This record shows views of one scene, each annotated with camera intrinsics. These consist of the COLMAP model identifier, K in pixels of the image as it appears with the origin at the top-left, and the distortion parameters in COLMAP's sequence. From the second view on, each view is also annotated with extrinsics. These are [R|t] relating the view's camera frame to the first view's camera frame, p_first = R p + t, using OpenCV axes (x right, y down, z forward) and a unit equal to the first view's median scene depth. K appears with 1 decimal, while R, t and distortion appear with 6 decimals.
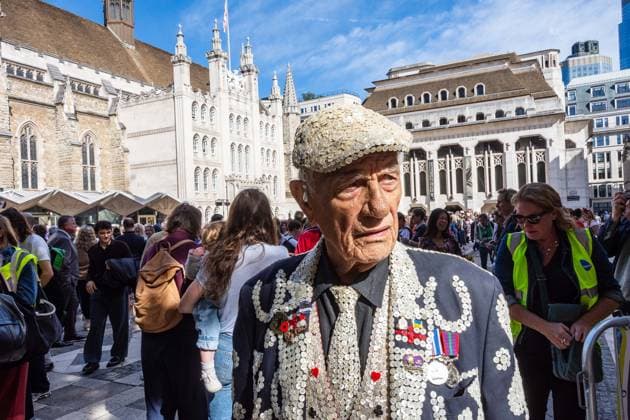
lens RADIAL K [[471.8, 0, 311.5], [0, 471.8, 215.7], [0, 0, 1]] dist [0.010990, -0.008284]
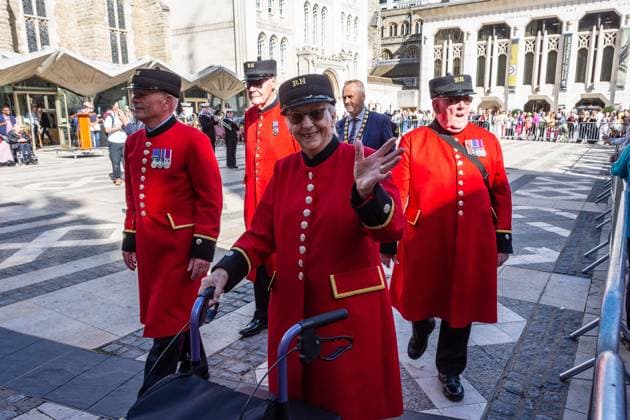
lens RADIAL K [[471.8, 0, 309.8], [0, 471.8, 215.1], [0, 0, 1]] dist [0.010990, -0.008284]
pose [[0.995252, 0.046741, -0.085376, -0.089924], [-0.026961, 0.975213, 0.219618, 0.008111], [0.093525, -0.216273, 0.971843, 0.234224]]
